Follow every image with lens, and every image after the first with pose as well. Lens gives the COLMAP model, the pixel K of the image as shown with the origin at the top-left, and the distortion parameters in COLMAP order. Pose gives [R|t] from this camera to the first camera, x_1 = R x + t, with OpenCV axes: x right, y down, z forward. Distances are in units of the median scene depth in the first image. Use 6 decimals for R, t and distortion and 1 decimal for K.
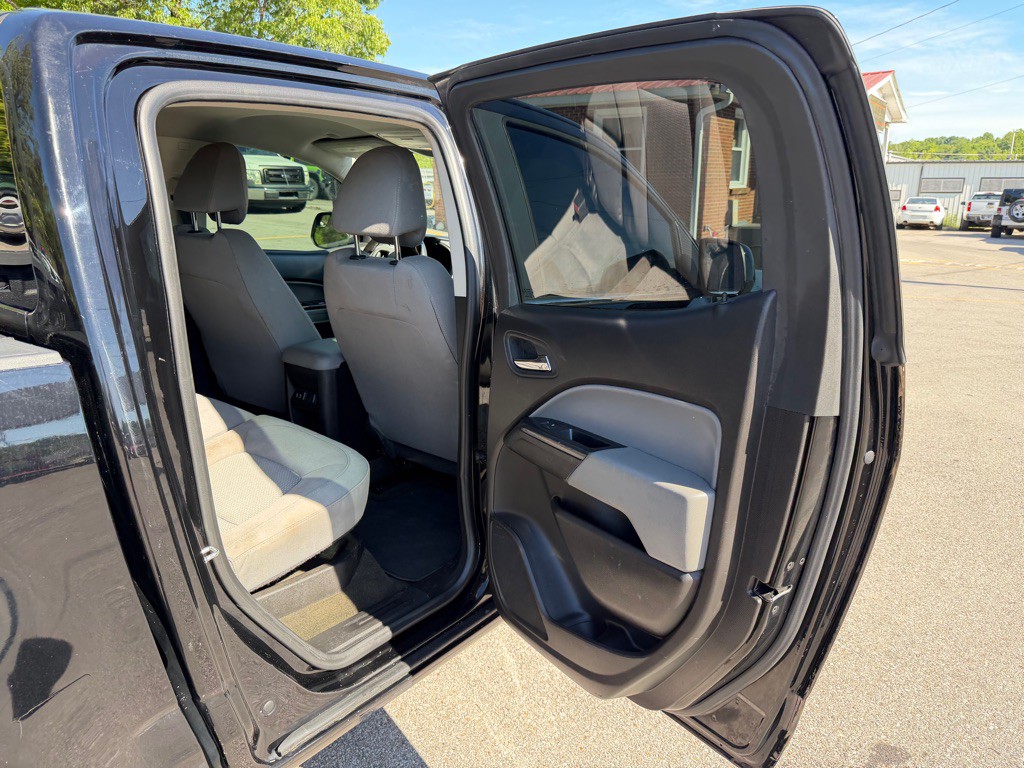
lens RADIAL K [[730.3, 0, 518.0], [0, 730.3, 391.5], [0, 0, 1]] dist [0.017298, -0.032663]
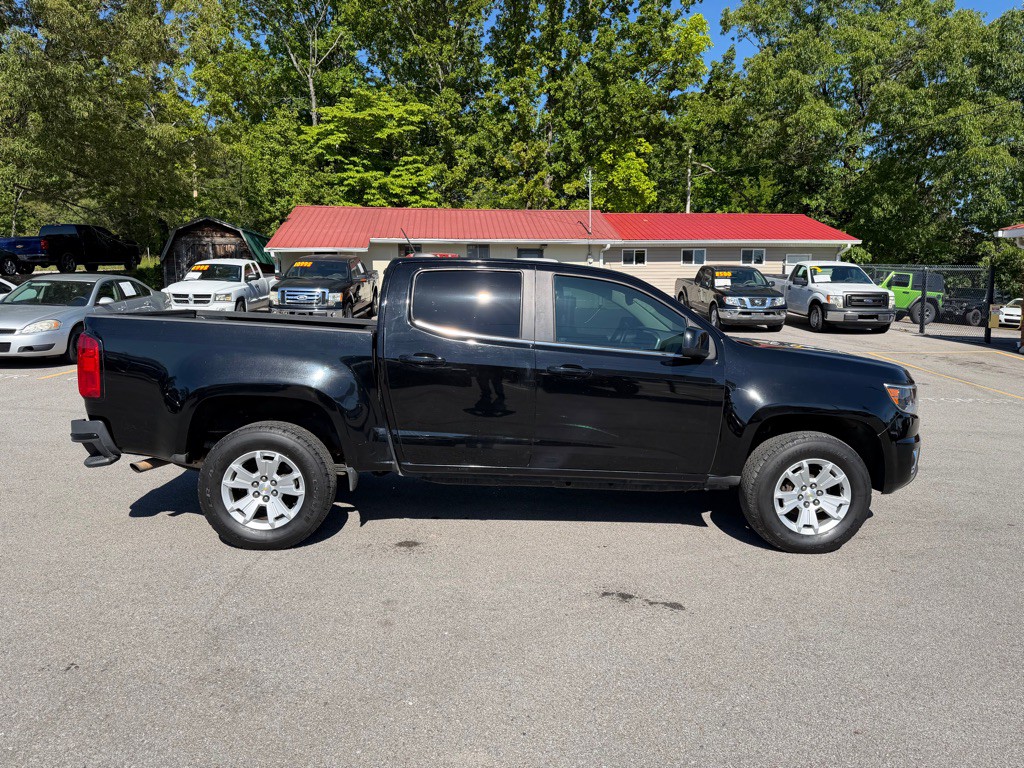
lens RADIAL K [[730.3, 0, 501.6], [0, 730.3, 372.6], [0, 0, 1]] dist [0.017298, -0.032663]
pose [[0.624315, 0.063272, -0.778606, 0.123723], [-0.210788, 0.973388, -0.089917, 0.014674], [0.752197, 0.220257, 0.621037, -0.041345]]
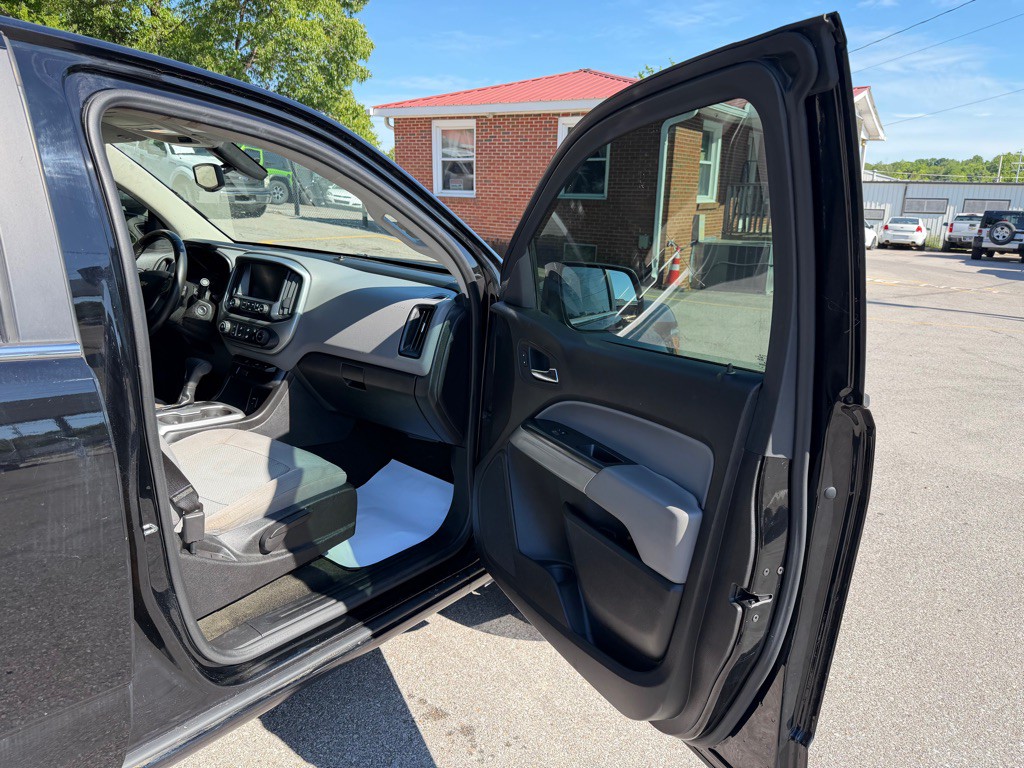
lens RADIAL K [[730.3, 0, 522.4], [0, 730.3, 390.6], [0, 0, 1]] dist [0.017298, -0.032663]
pose [[0.999642, 0.021327, 0.016138, 0.025326], [-0.021089, 0.999669, -0.014752, -0.005200], [-0.016448, 0.014407, 0.999761, 0.021254]]
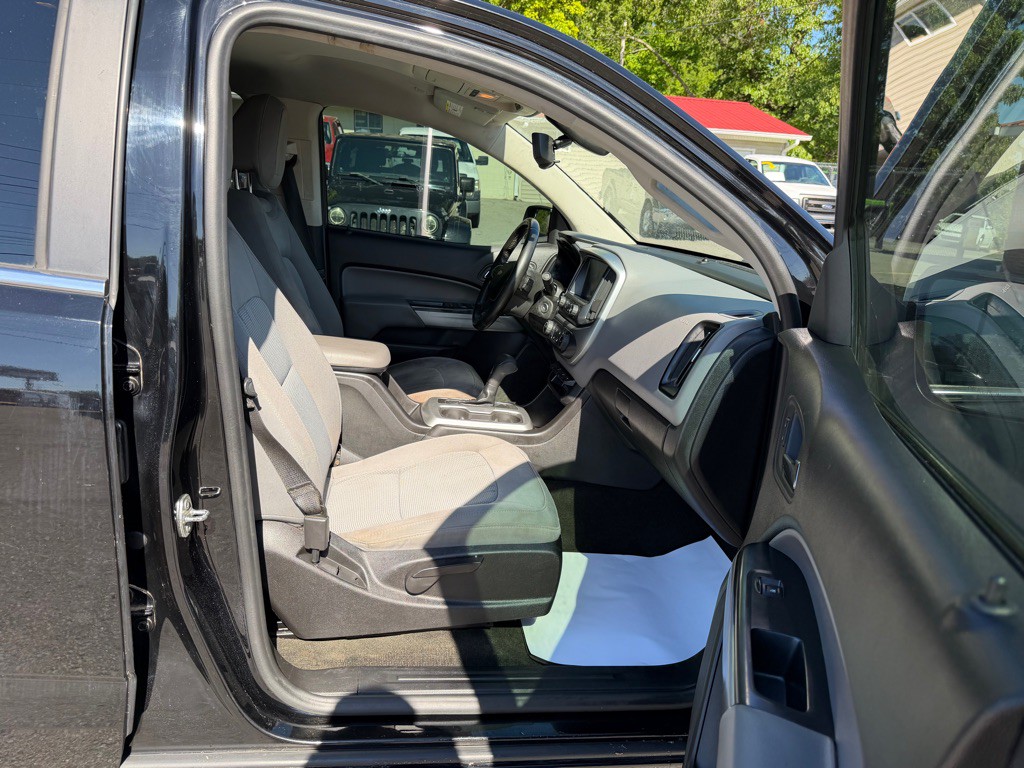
lens RADIAL K [[730.3, 0, 500.9], [0, 730.3, 391.7], [0, 0, 1]] dist [0.017298, -0.032663]
pose [[0.705298, 0.208544, -0.677543, 0.040679], [-0.240069, 0.969543, 0.048517, -0.009260], [0.667024, 0.128438, 0.733881, 0.050459]]
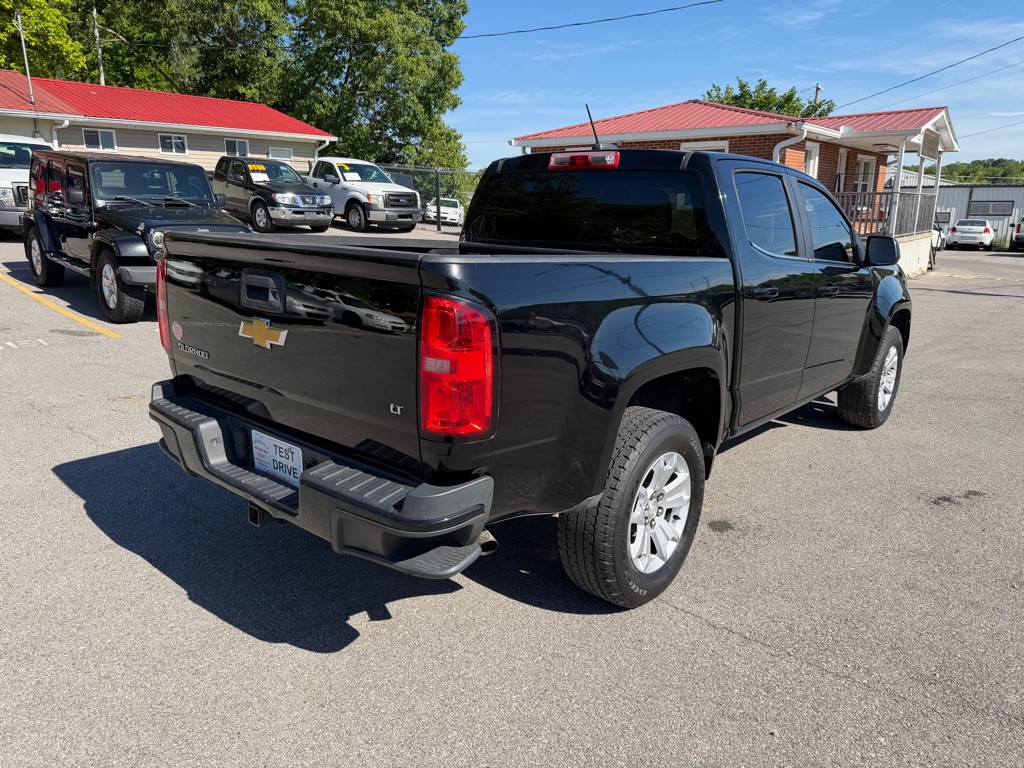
lens RADIAL K [[730.3, 0, 510.2], [0, 730.3, 388.7], [0, 0, 1]] dist [0.017298, -0.032663]
pose [[0.998295, 0.014290, -0.056602, -0.049515], [-0.016090, 0.999375, -0.031477, 0.022417], [0.056116, 0.032334, 0.997901, -0.081808]]
